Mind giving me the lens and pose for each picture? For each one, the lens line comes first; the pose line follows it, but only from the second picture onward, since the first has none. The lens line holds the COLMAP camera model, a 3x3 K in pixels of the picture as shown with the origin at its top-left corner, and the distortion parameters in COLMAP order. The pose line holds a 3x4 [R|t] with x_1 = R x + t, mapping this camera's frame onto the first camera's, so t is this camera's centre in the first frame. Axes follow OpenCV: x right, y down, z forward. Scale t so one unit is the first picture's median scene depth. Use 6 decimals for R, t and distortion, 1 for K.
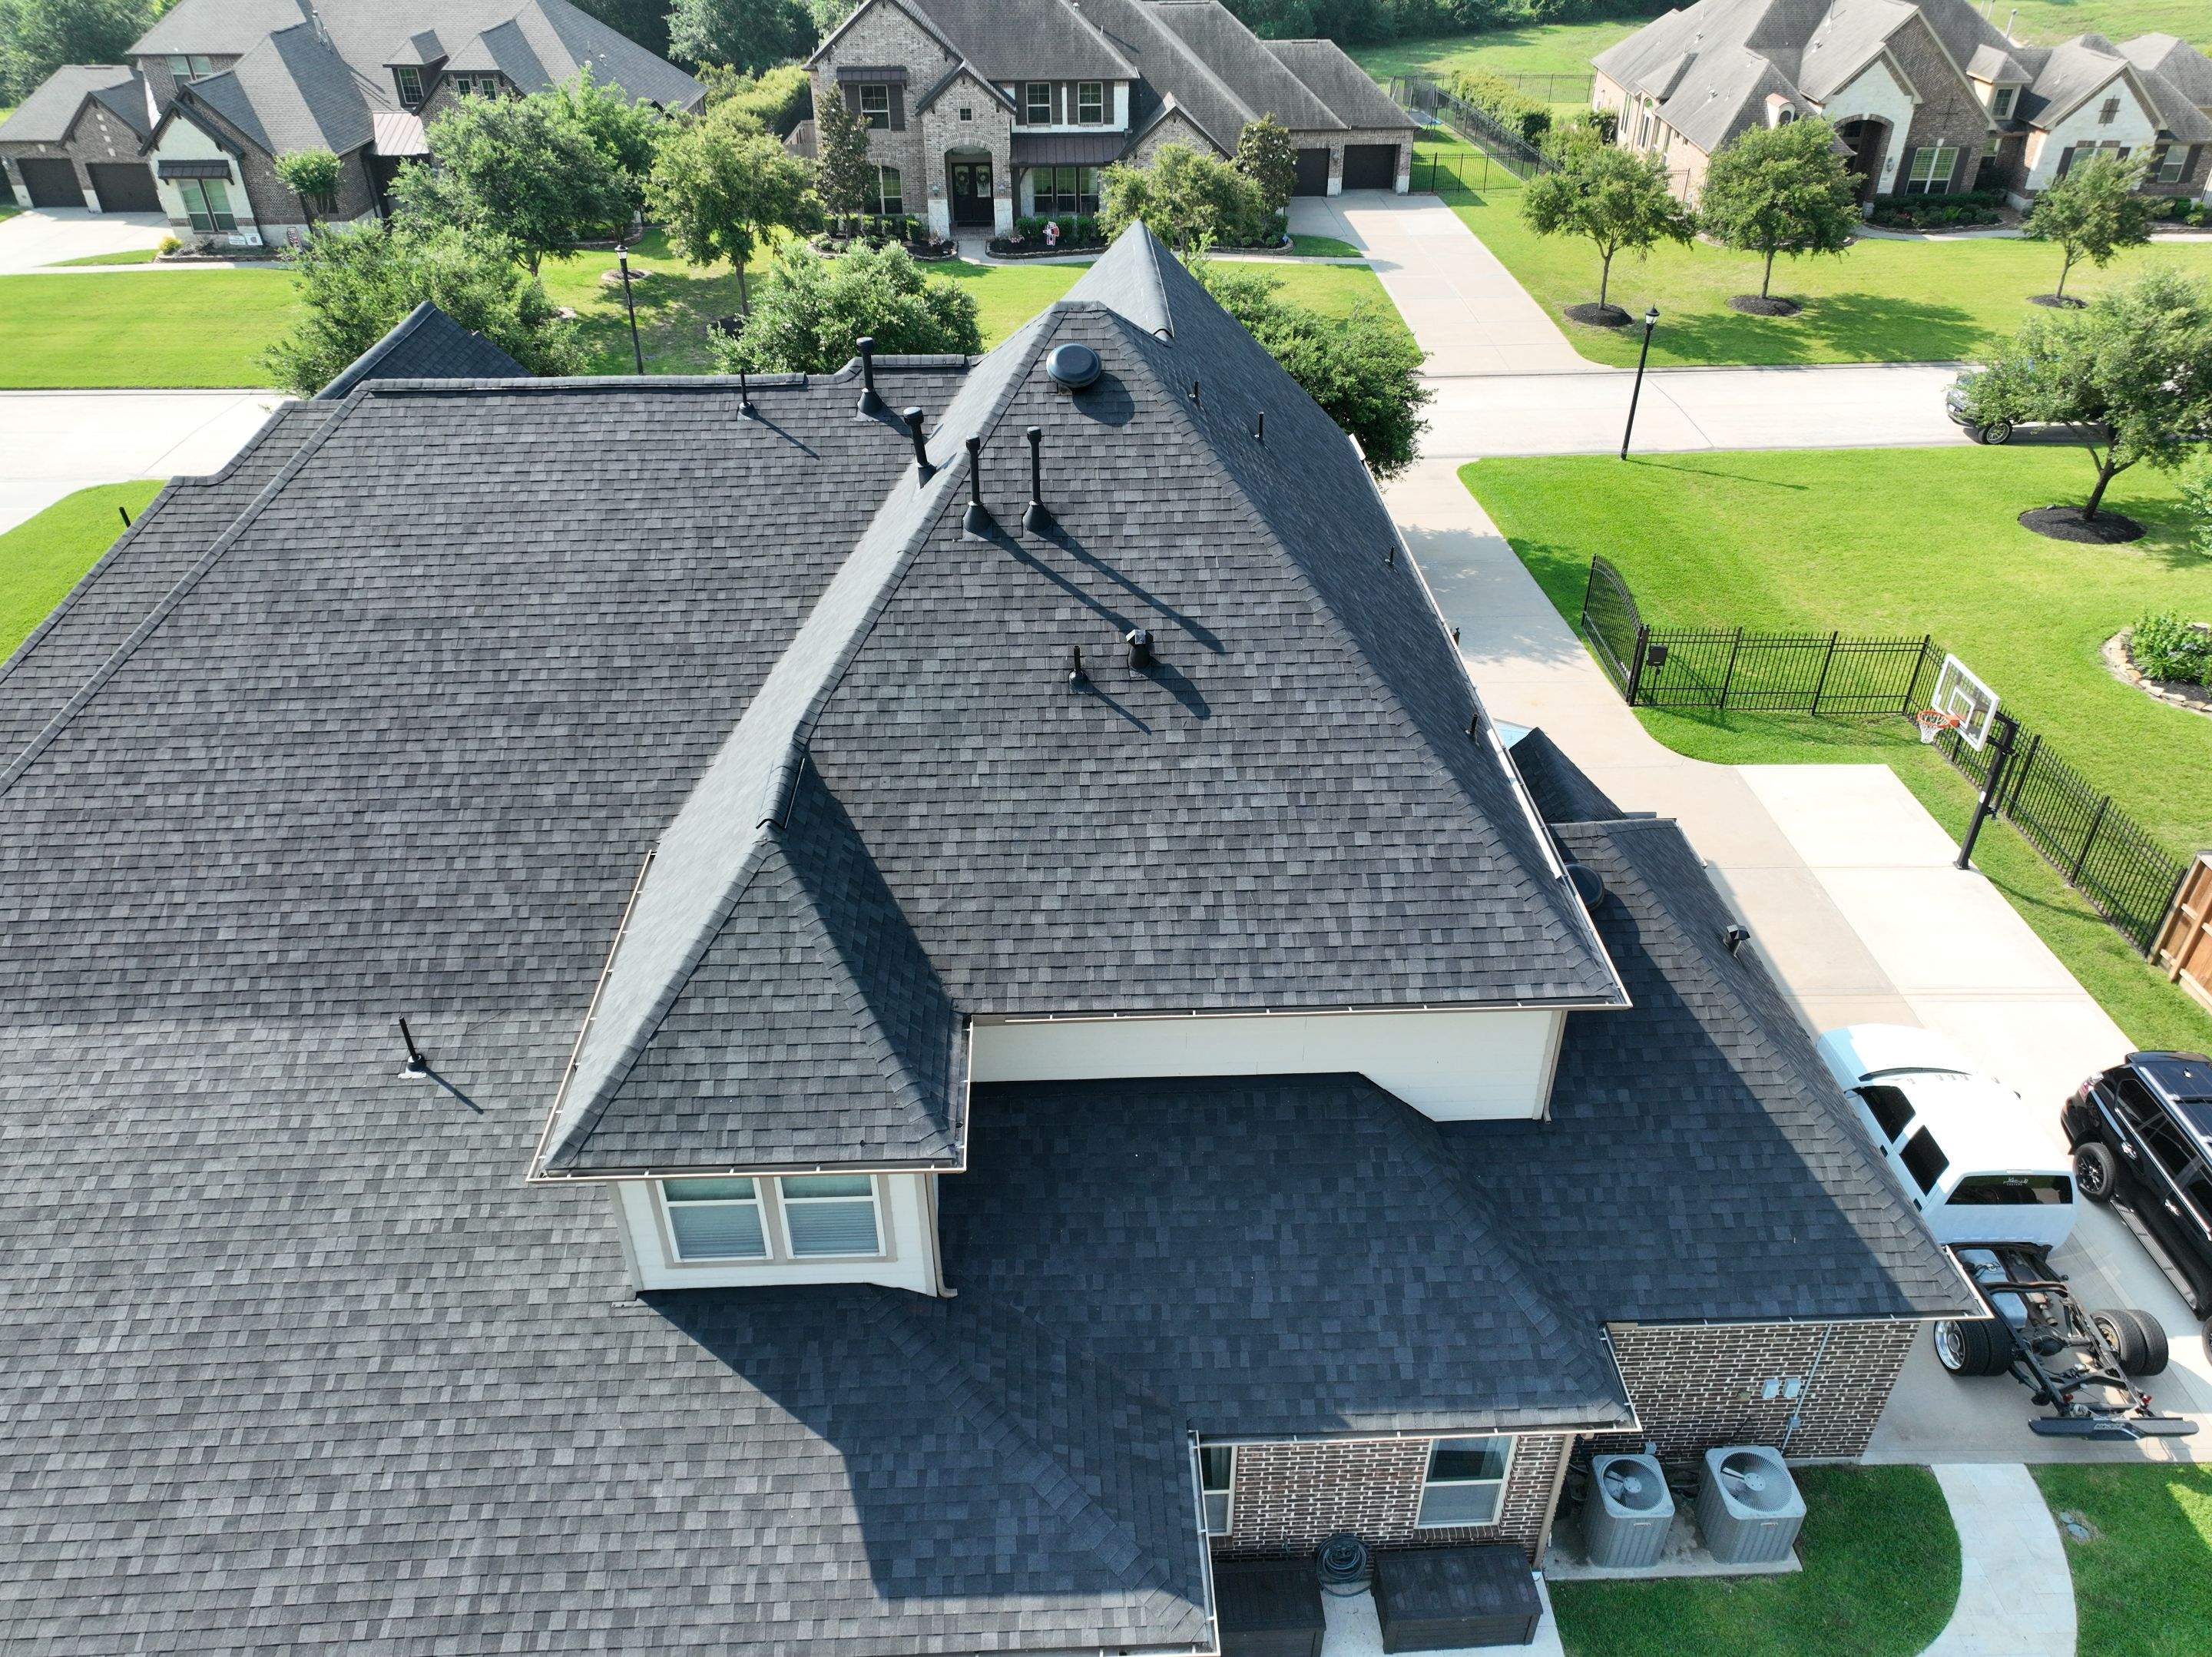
lens RADIAL K [[1554.8, 0, 1102.3], [0, 1554.8, 827.2], [0, 0, 1]] dist [-0.002853, 0.019639]
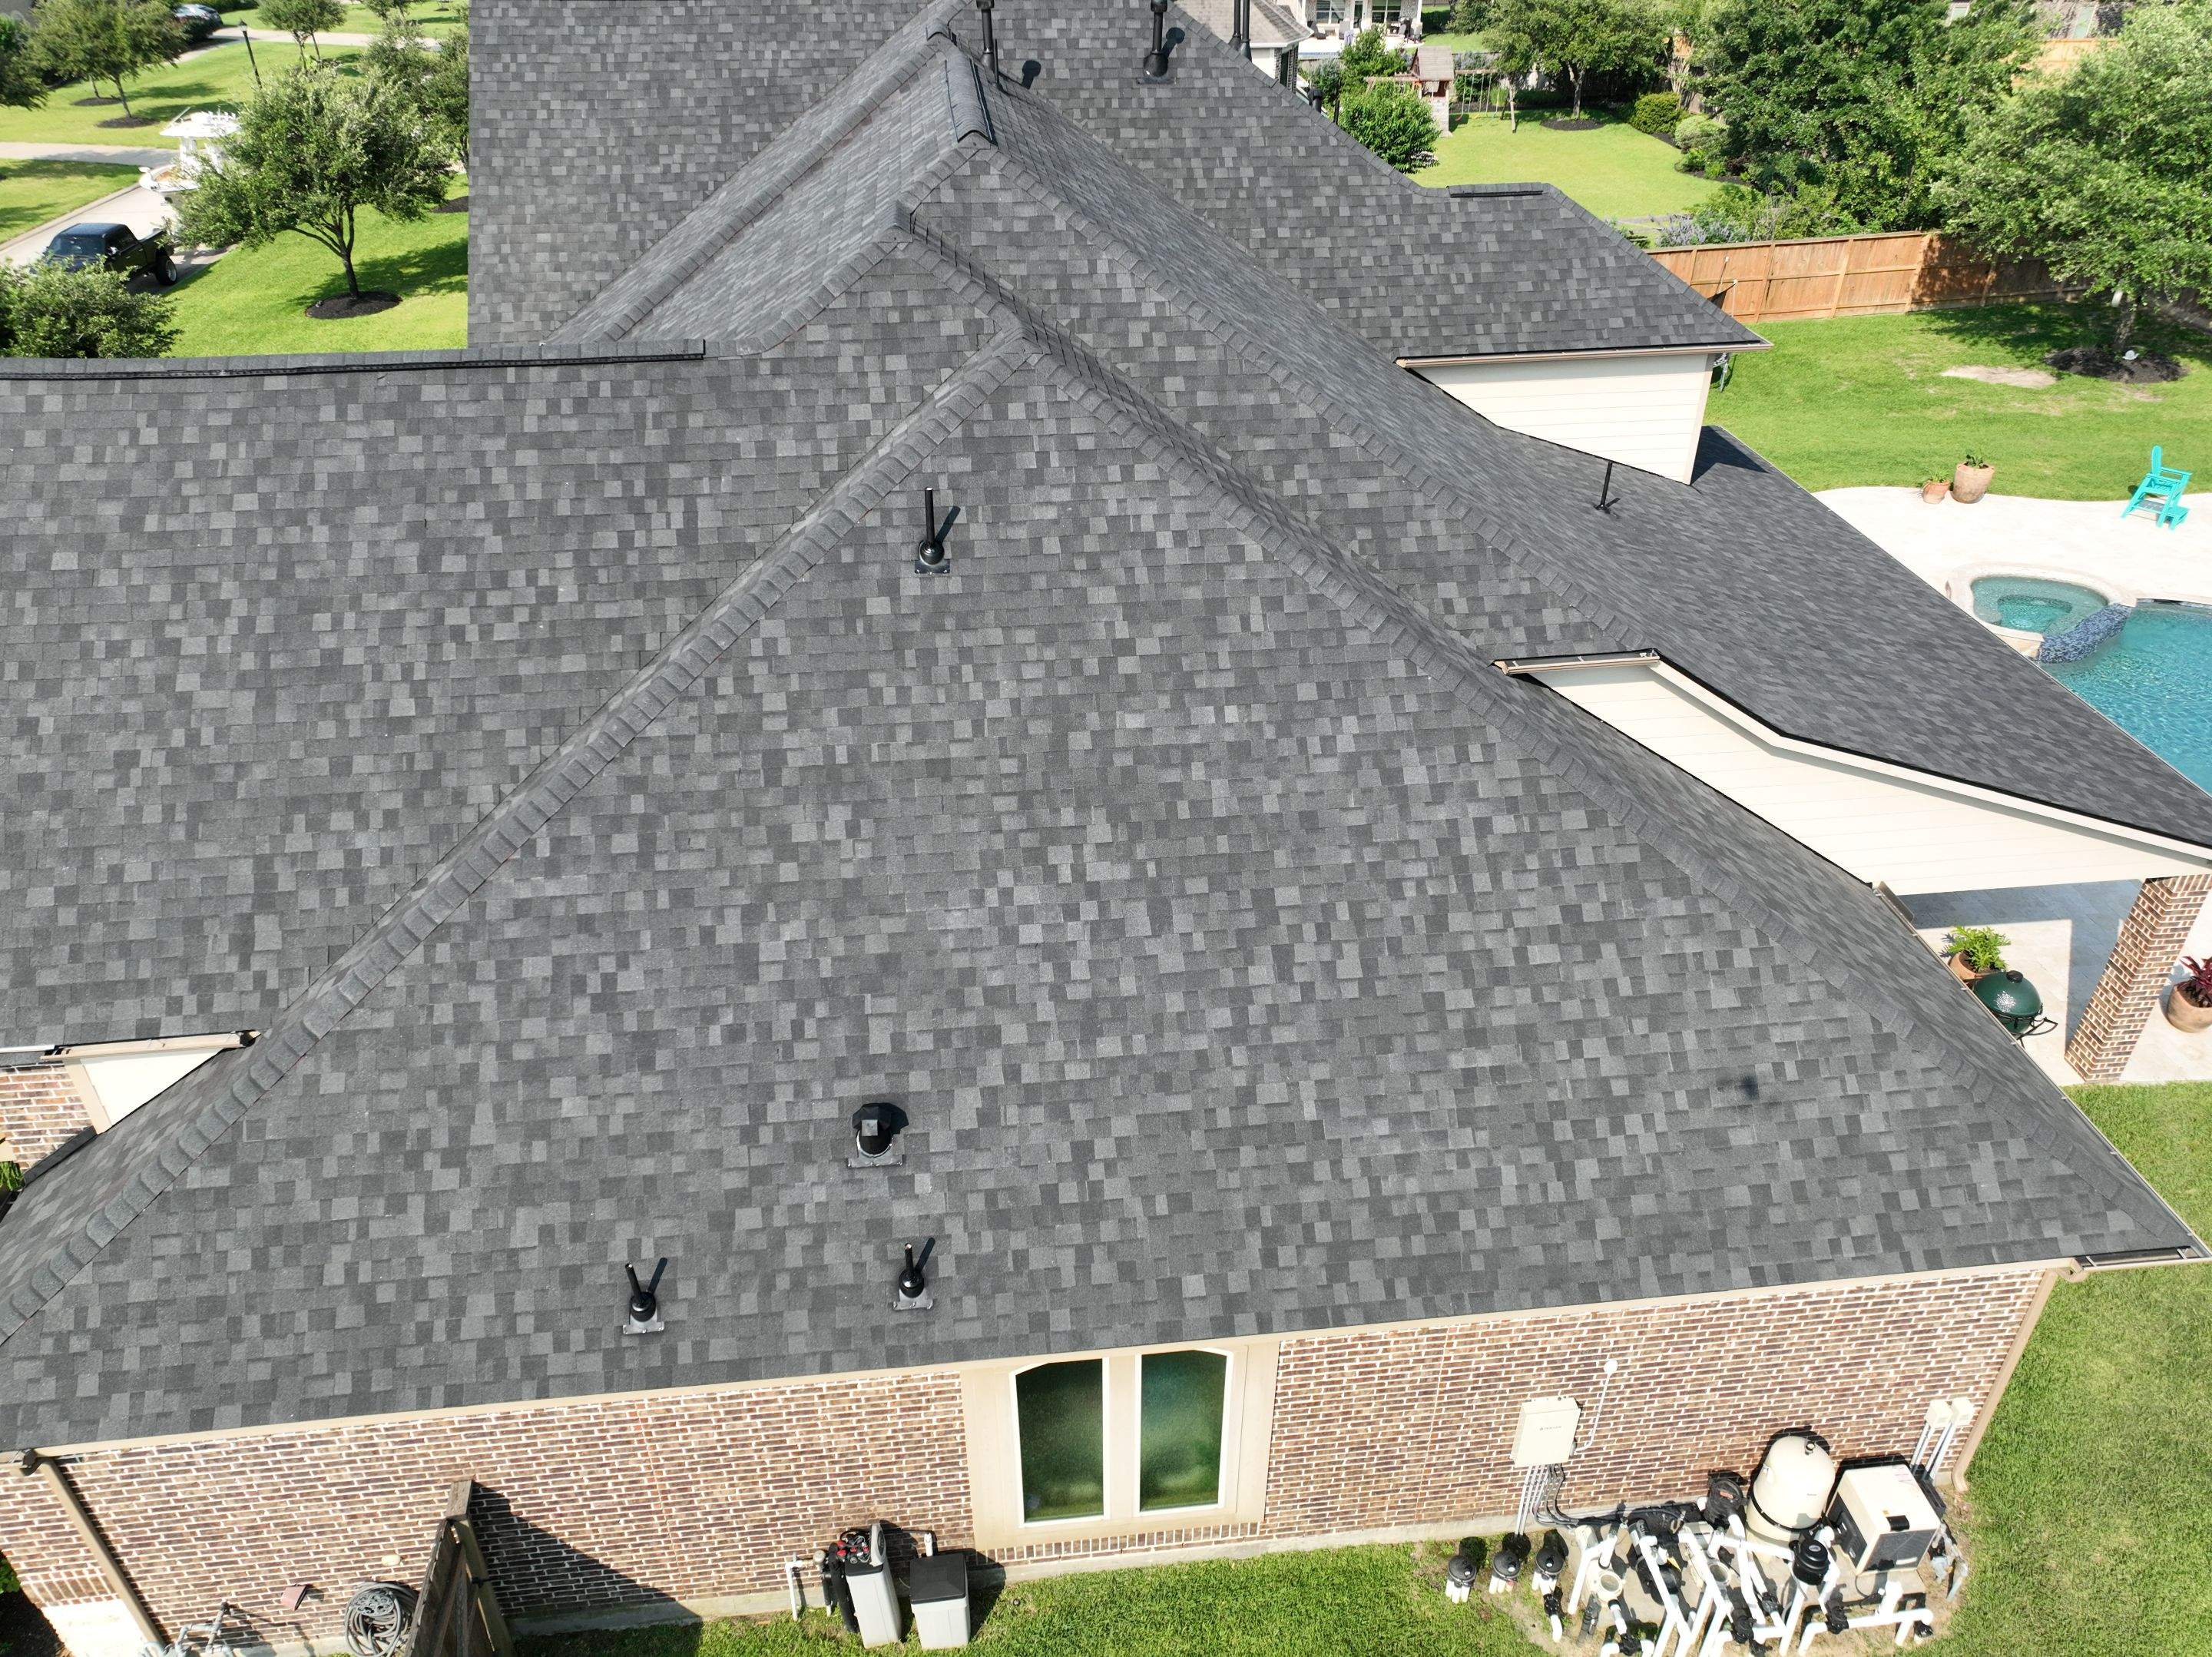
lens RADIAL K [[1554.8, 0, 1105.7], [0, 1554.8, 825.8], [0, 0, 1]] dist [-0.002853, 0.019639]
pose [[-0.071699, -0.541883, 0.837390, -1.538217], [0.557412, 0.674444, 0.484166, -0.471523], [-0.827134, 0.501485, 0.253696, 1.133946]]
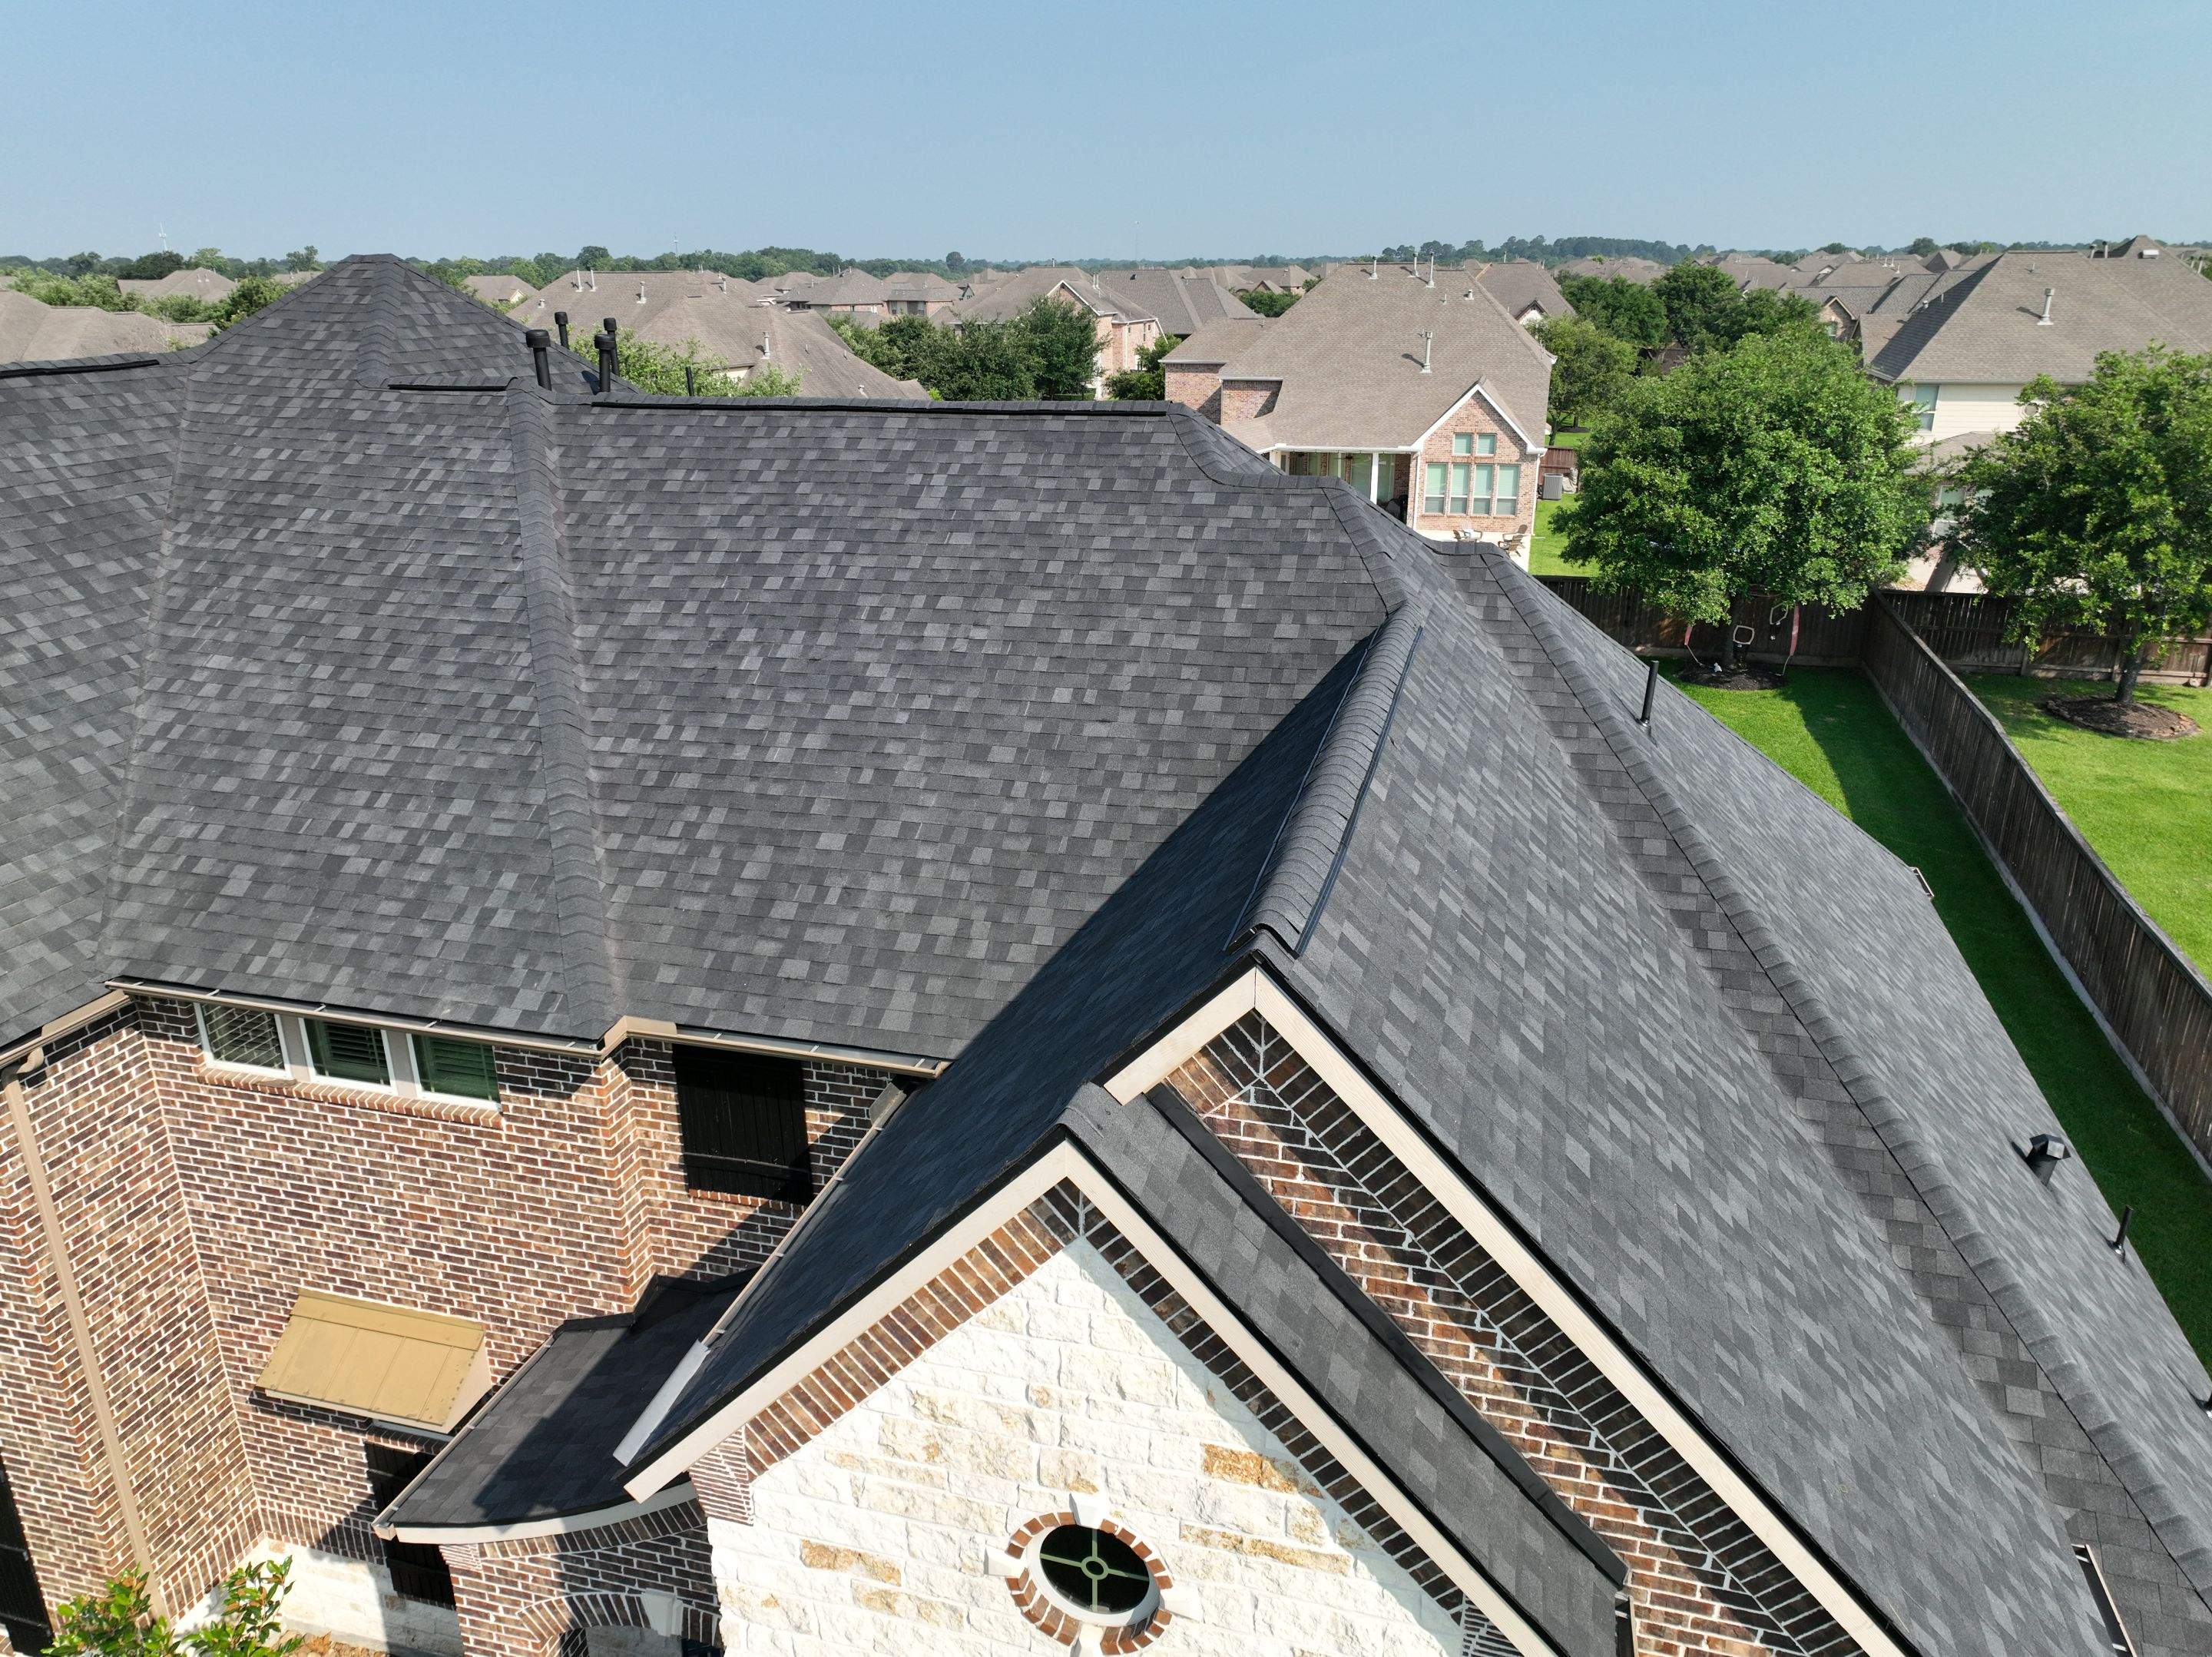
lens RADIAL K [[1554.8, 0, 1102.8], [0, 1554.8, 828.7], [0, 0, 1]] dist [-0.002853, 0.019639]
pose [[-0.953914, -0.090036, 0.286254, -0.793022], [0.176716, 0.602420, 0.778371, -0.856079], [-0.242526, 0.793085, -0.558746, 1.862686]]
